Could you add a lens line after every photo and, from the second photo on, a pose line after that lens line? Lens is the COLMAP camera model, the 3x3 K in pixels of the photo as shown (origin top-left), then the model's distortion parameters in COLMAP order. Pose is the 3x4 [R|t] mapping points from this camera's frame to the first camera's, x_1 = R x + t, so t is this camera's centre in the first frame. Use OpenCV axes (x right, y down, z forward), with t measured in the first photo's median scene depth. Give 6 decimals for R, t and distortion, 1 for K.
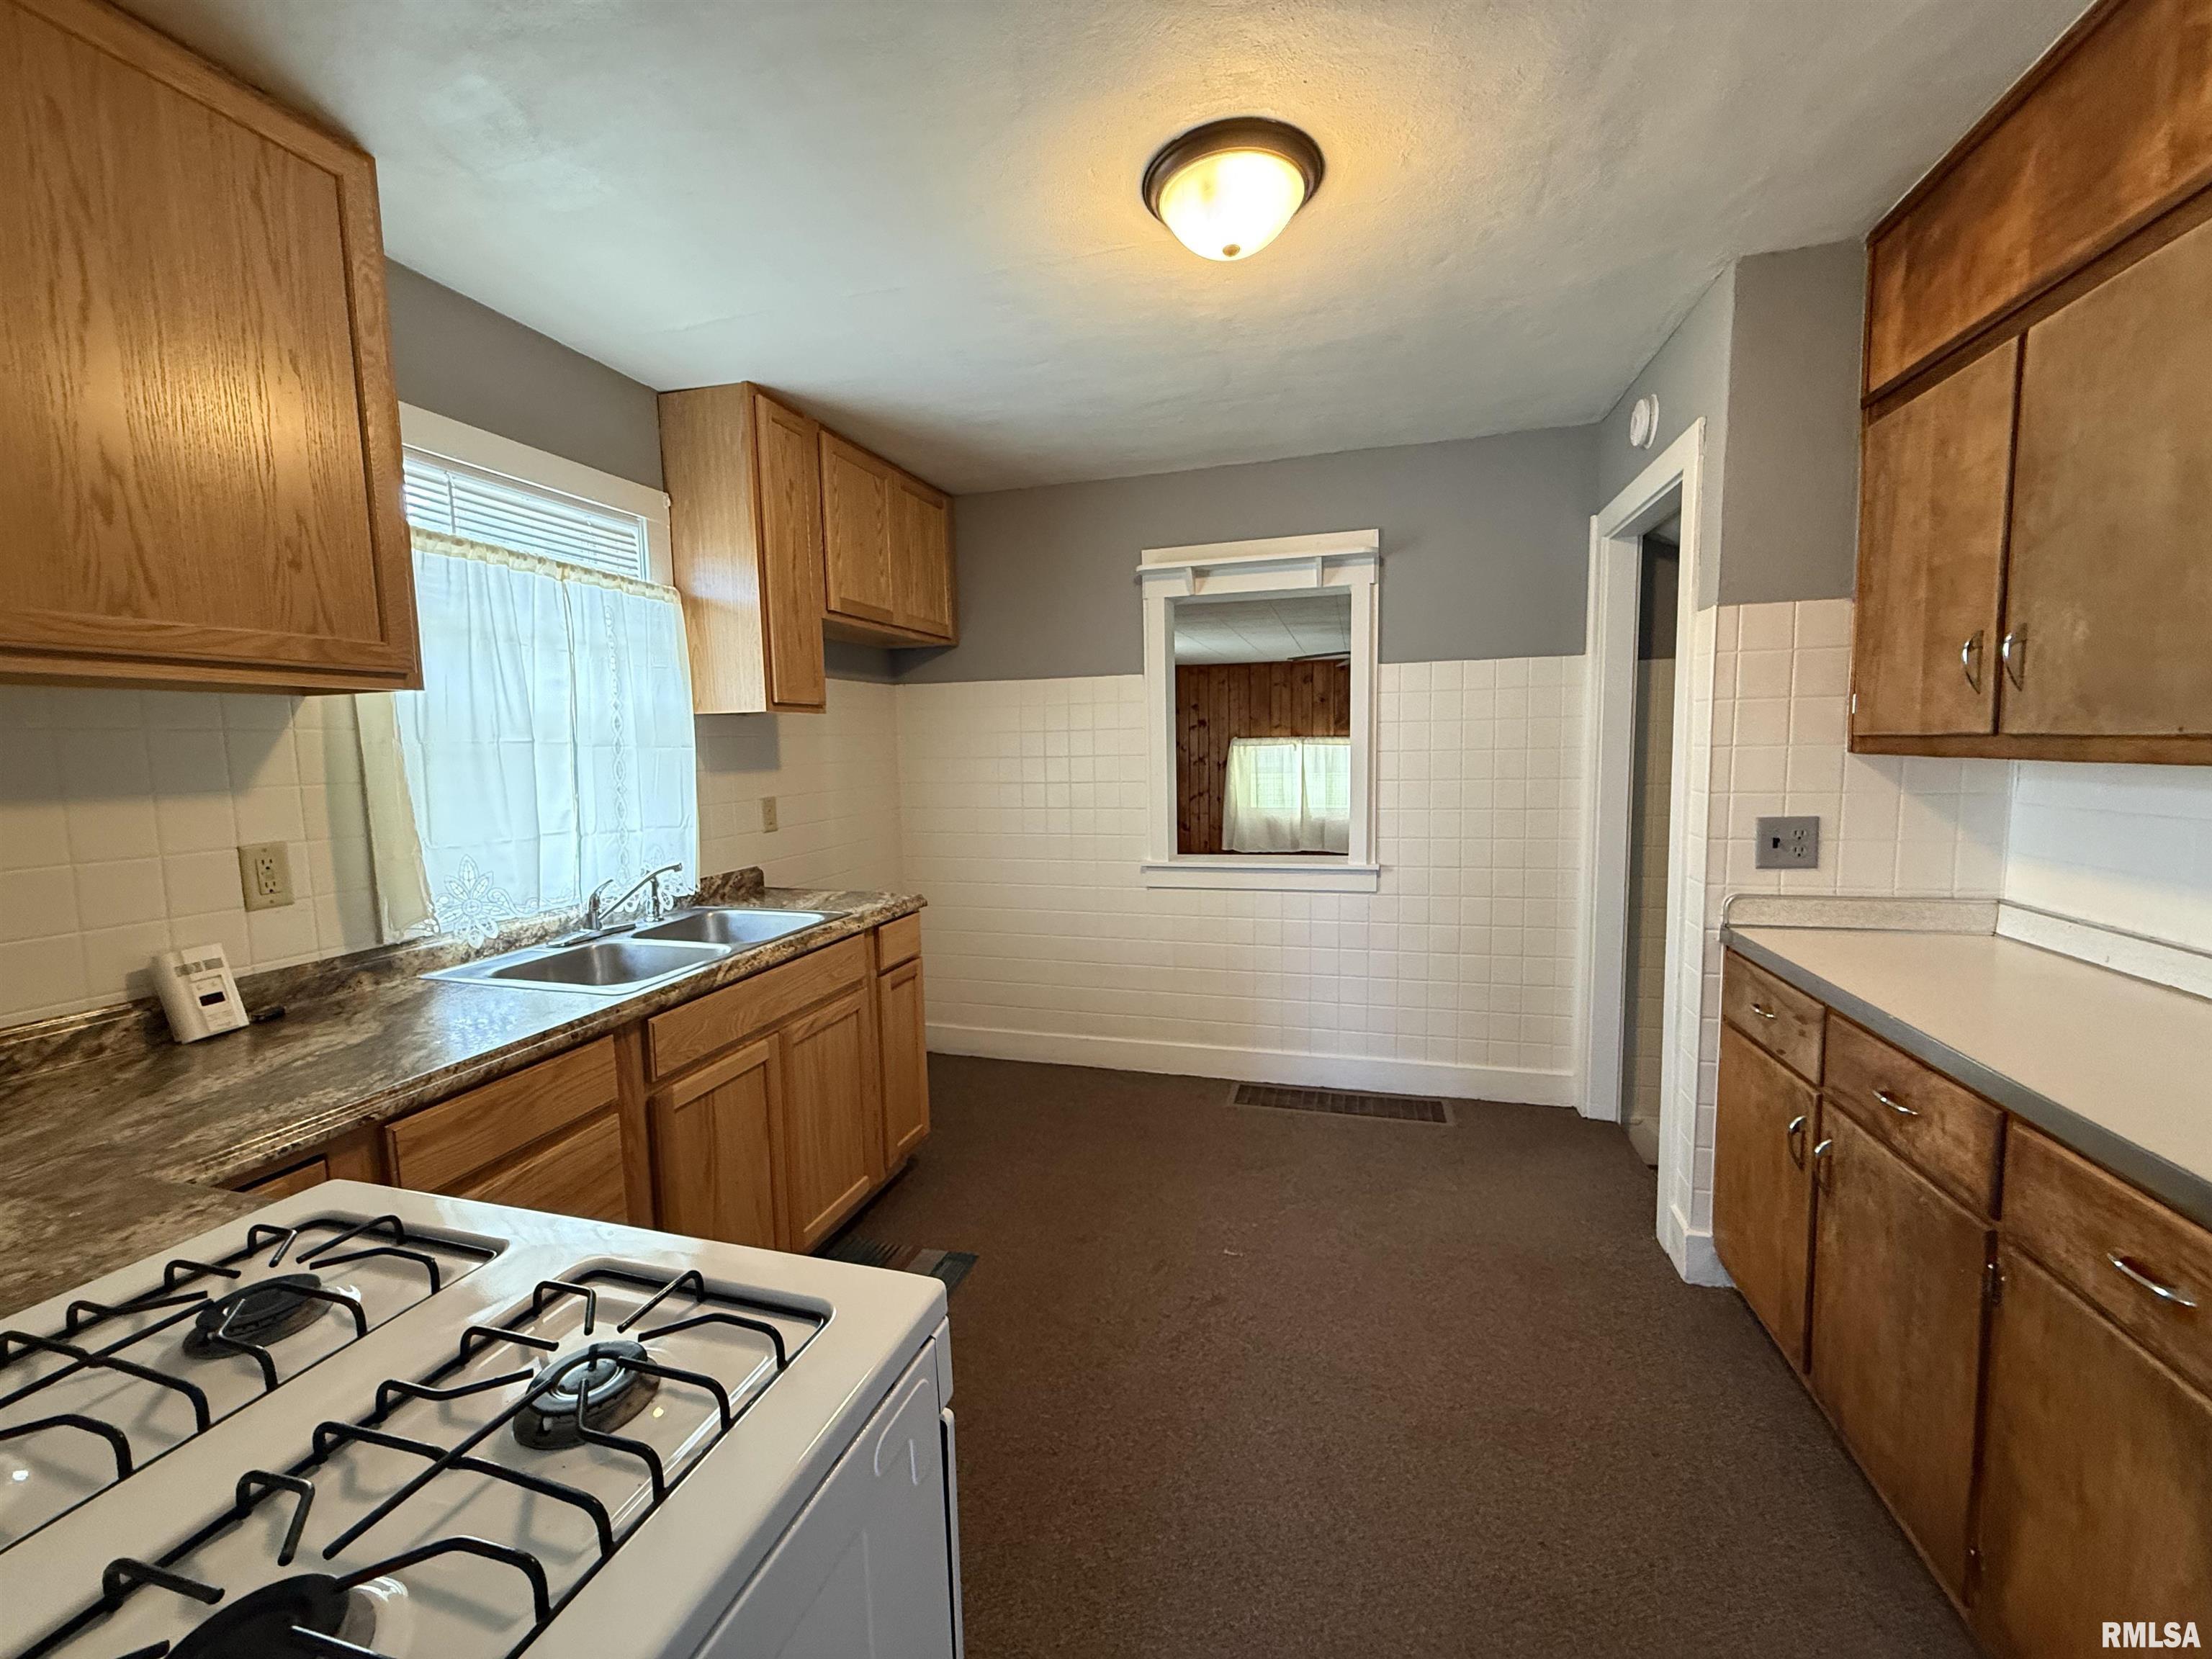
lens RADIAL K [[884.5, 0, 1101.6], [0, 884.5, 830.0], [0, 0, 1]] dist [-0.001825, 0.000801]
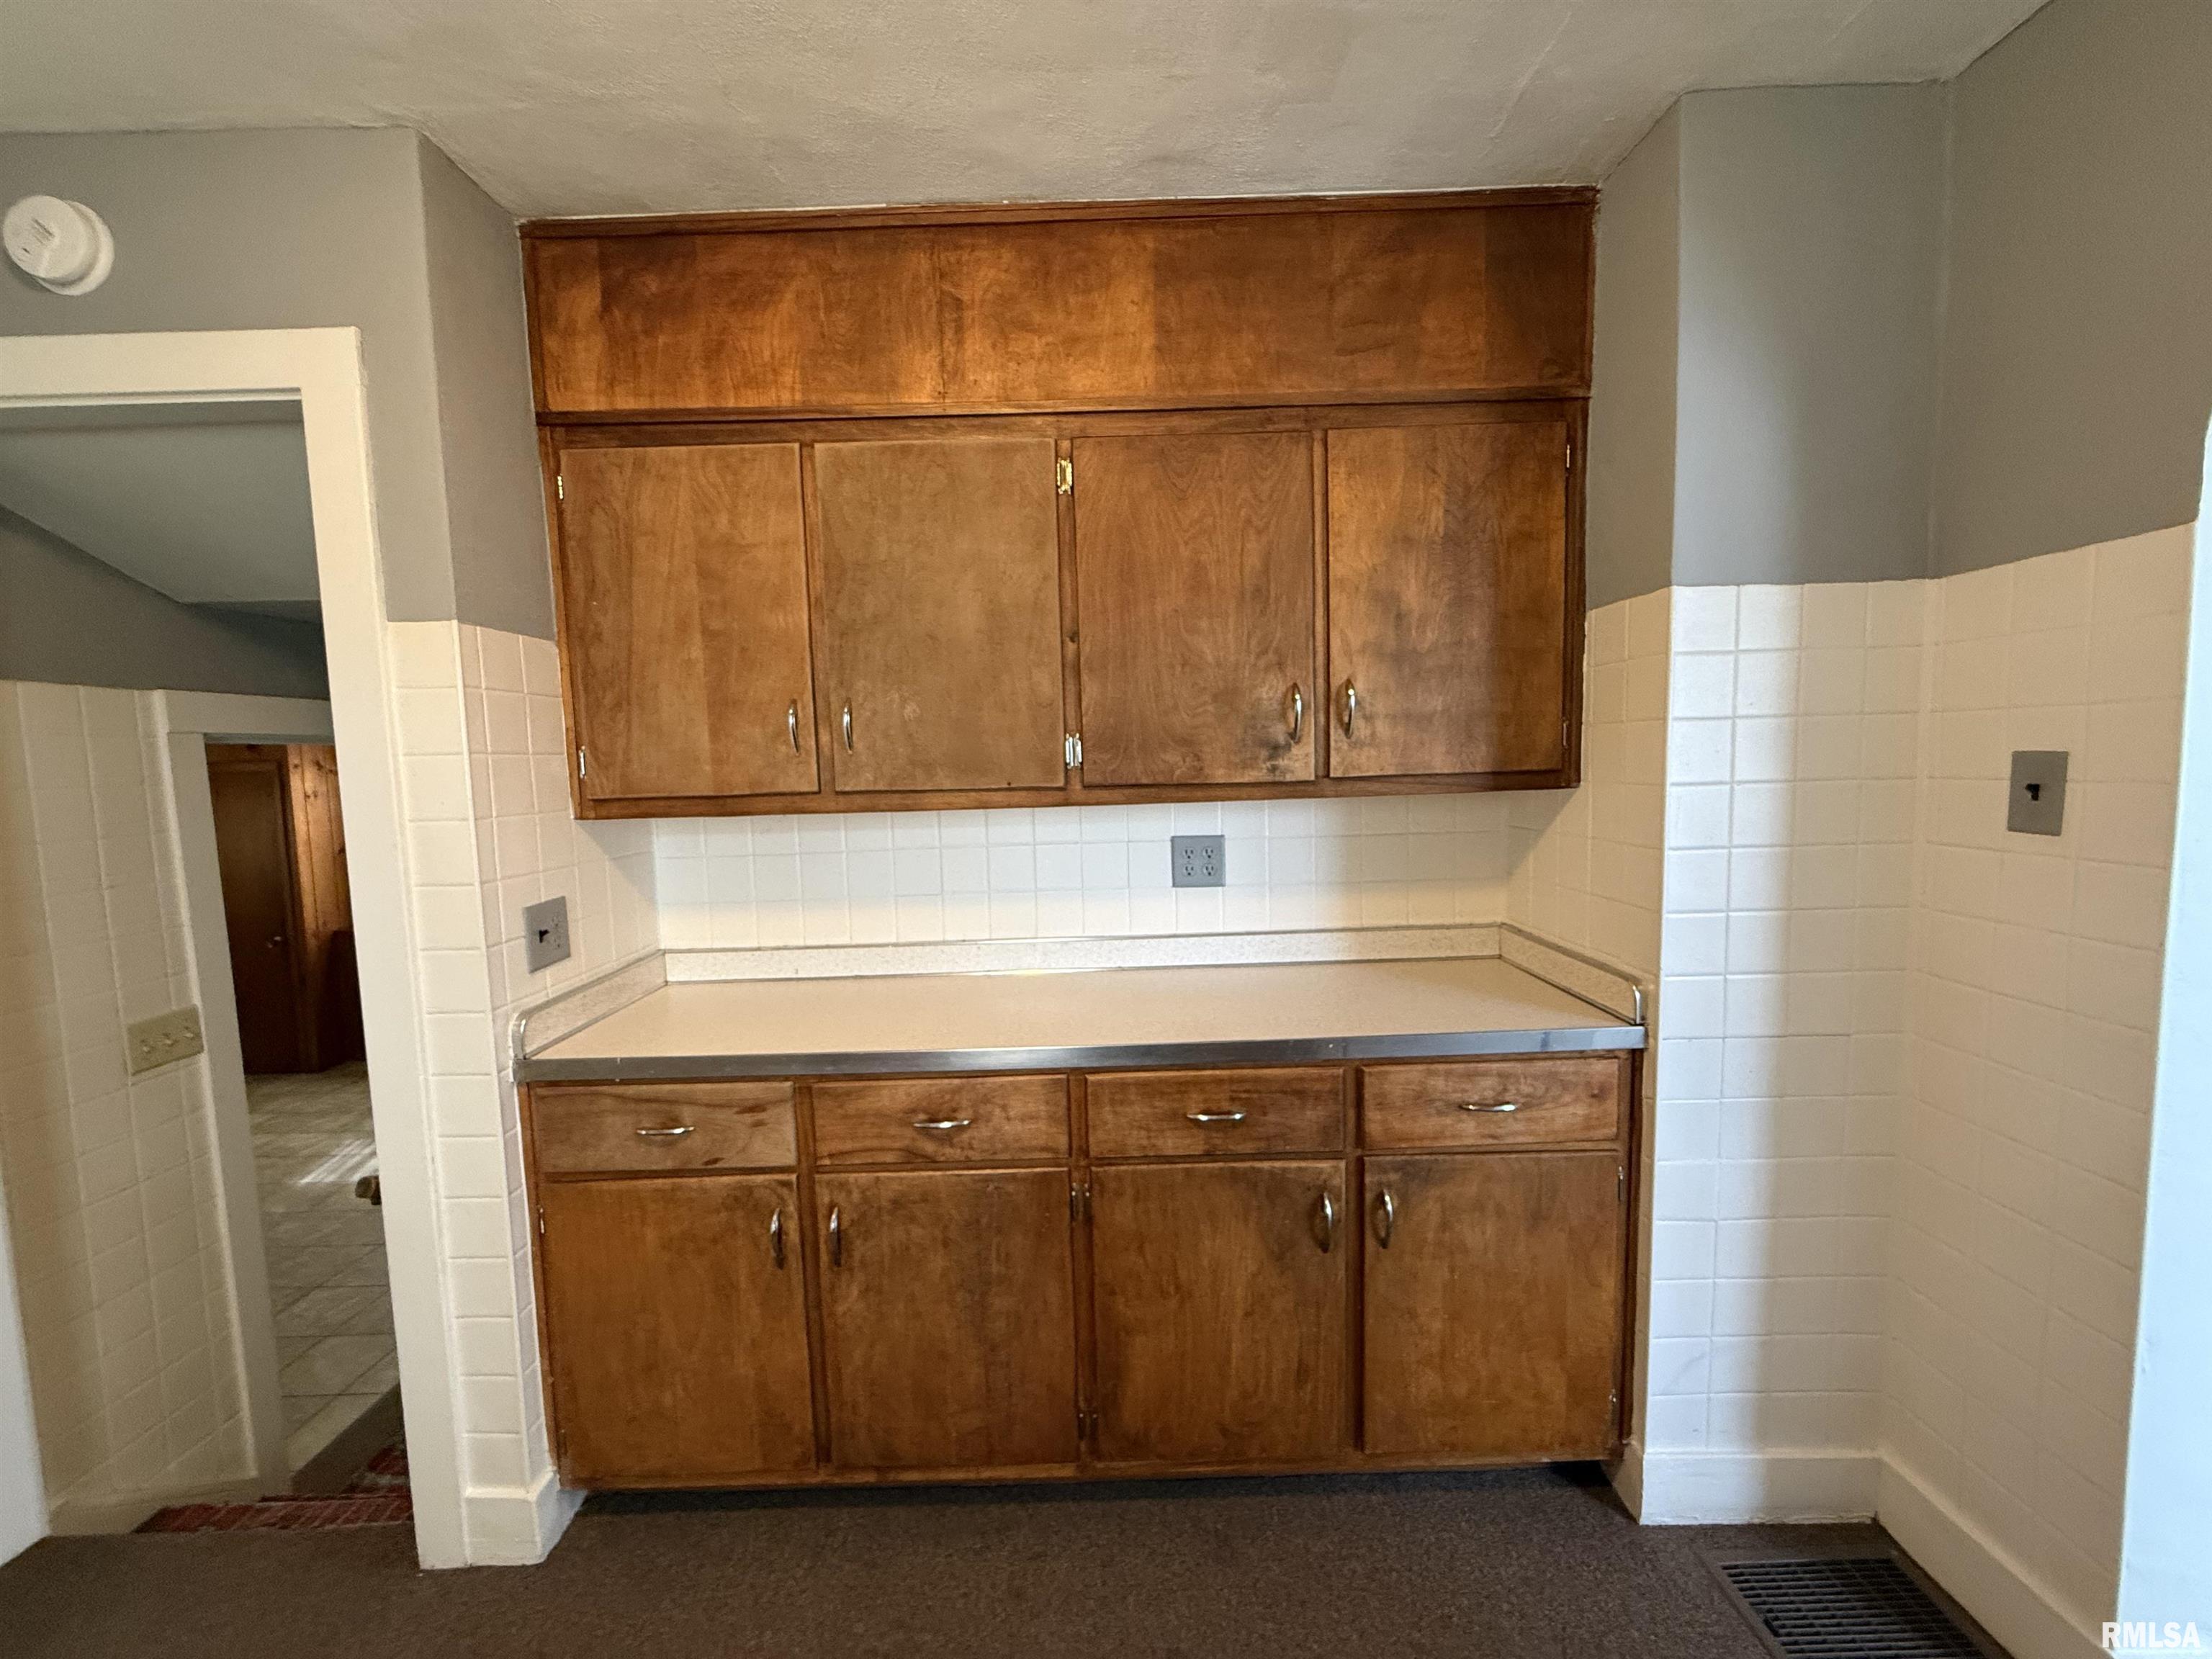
lens RADIAL K [[884.5, 0, 1101.6], [0, 884.5, 830.0], [0, 0, 1]] dist [-0.001825, 0.000801]
pose [[-0.278726, -0.049951, 0.959071, -0.139955], [0.127501, 0.987882, 0.088506, -0.089825], [-0.951869, 0.146951, -0.268979, 0.758534]]
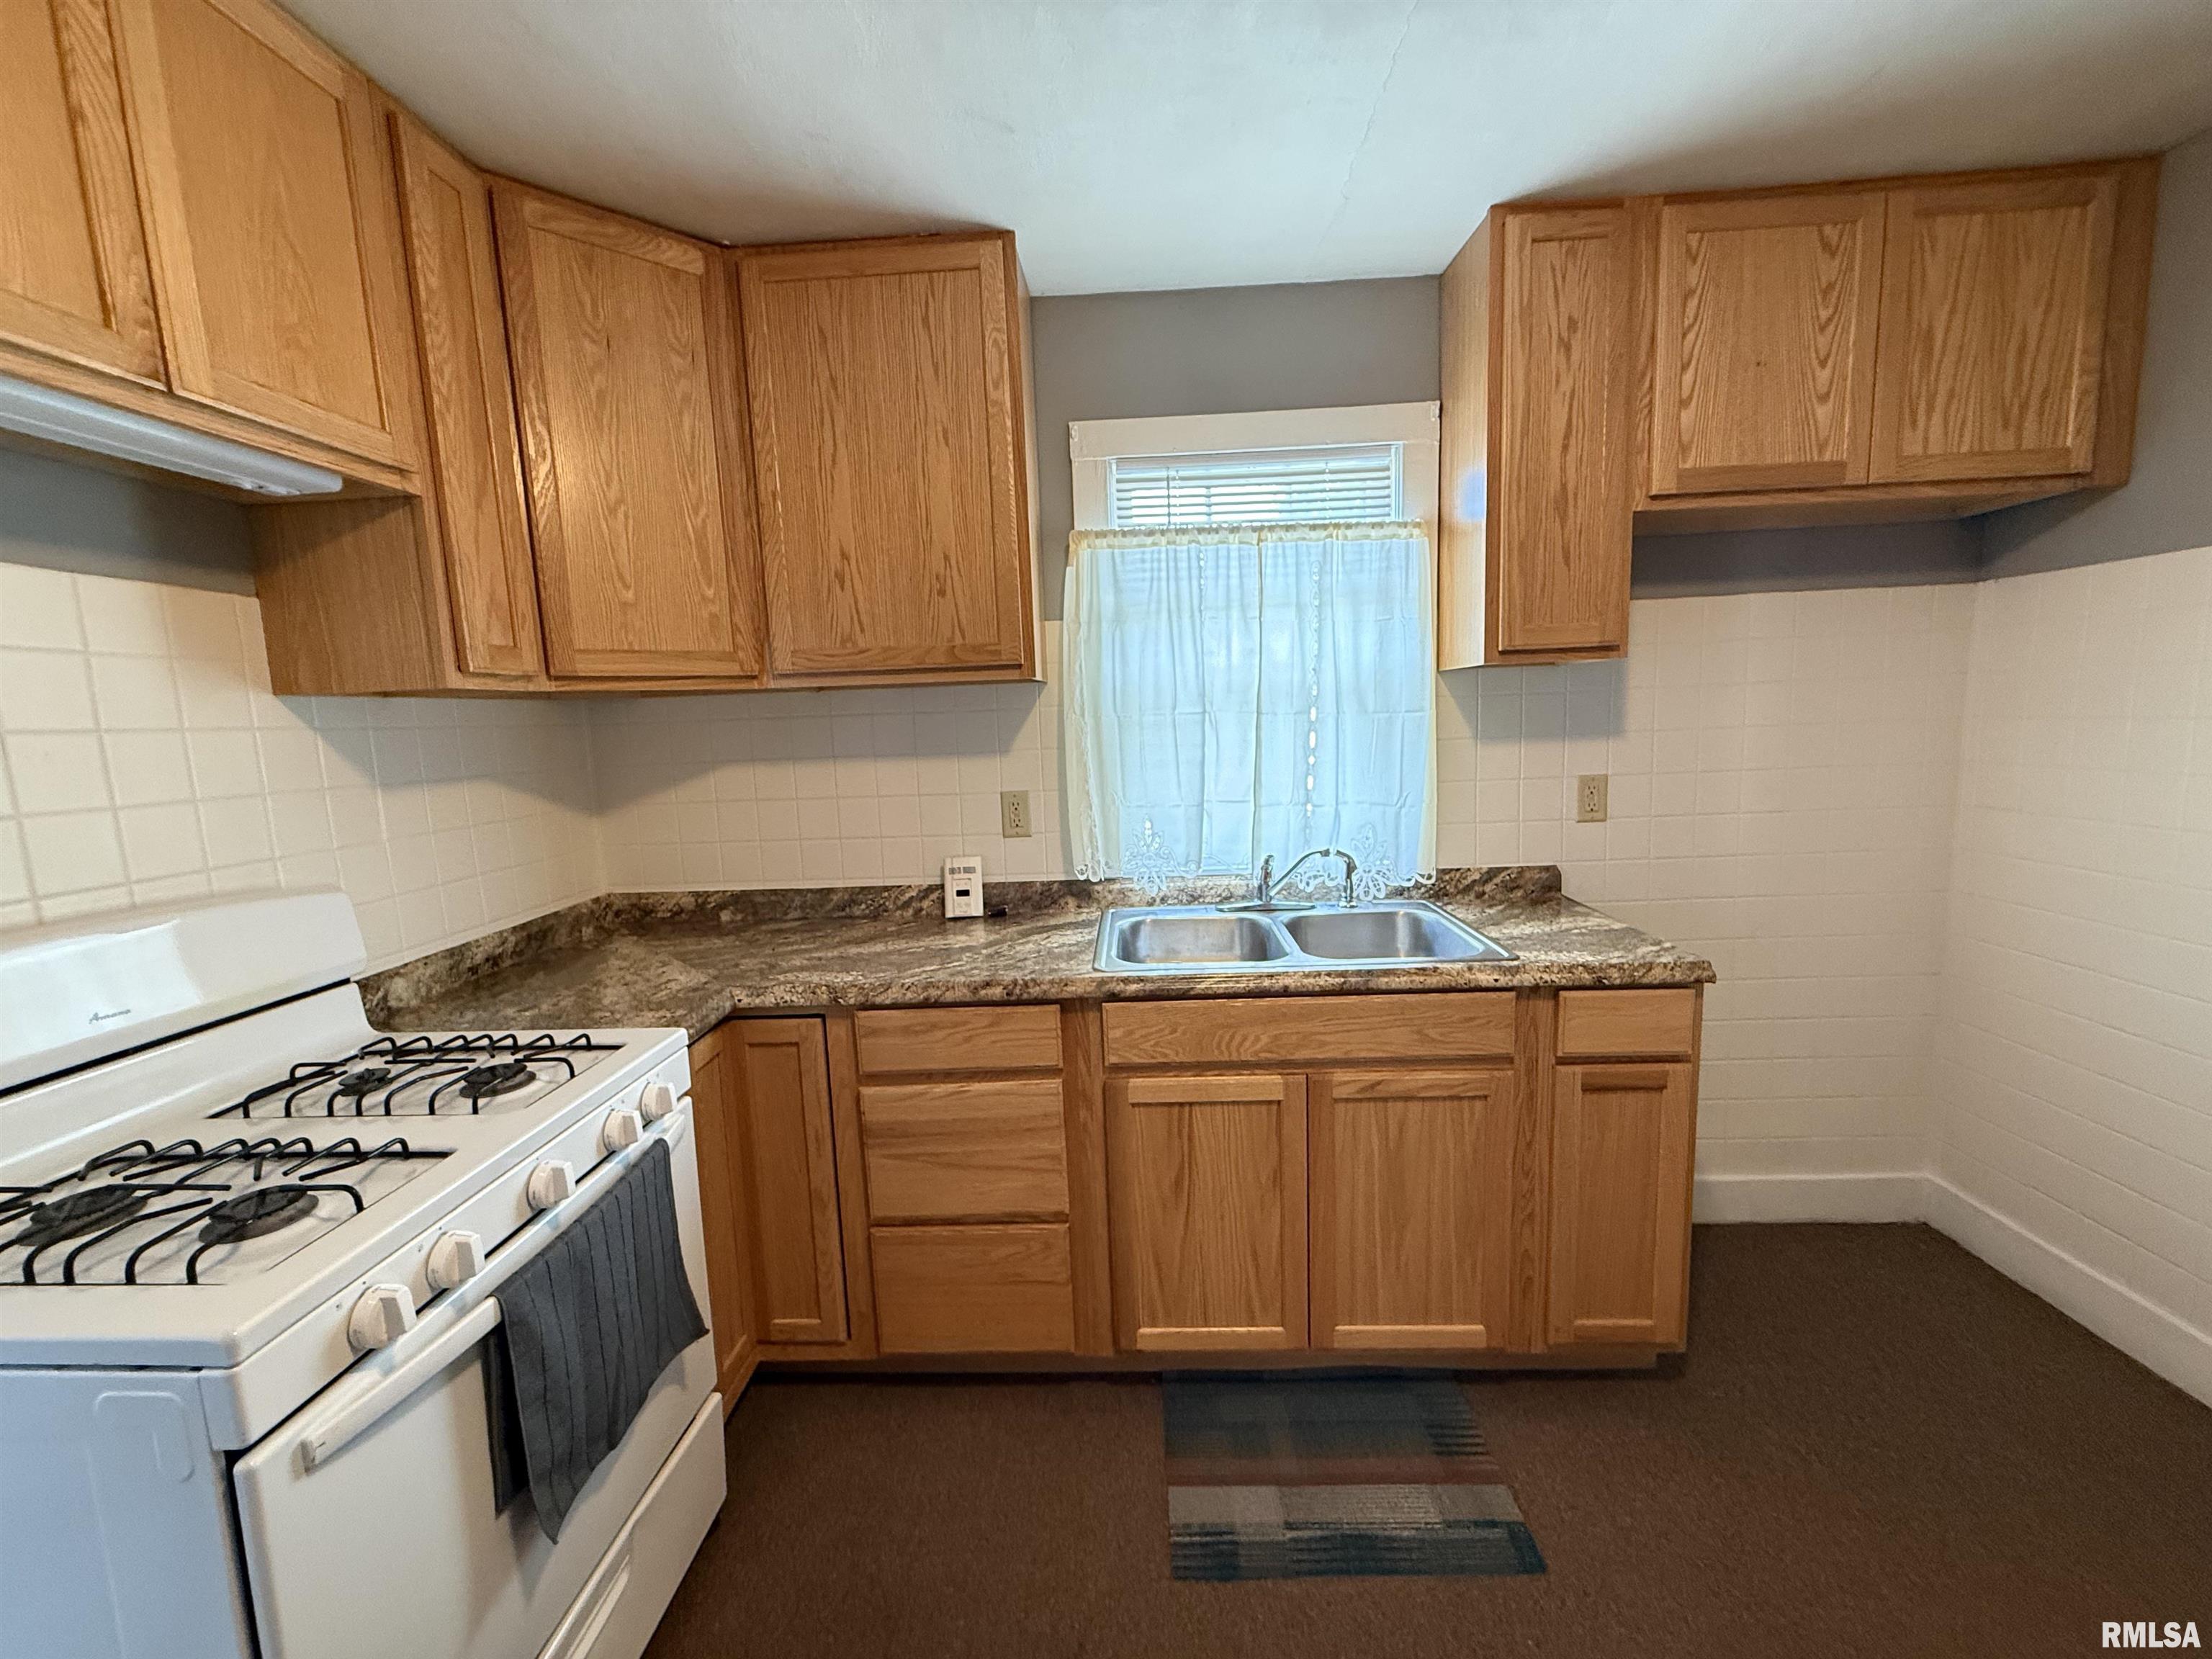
lens RADIAL K [[884.3, 0, 1109.8], [0, 884.3, 828.8], [0, 0, 1]] dist [-0.000133, -0.000103]
pose [[0.241659, 0.134472, -0.960999, 0.365481], [-0.062276, 0.990459, 0.122934, -0.089324], [0.968361, 0.030139, 0.247728, 0.669064]]
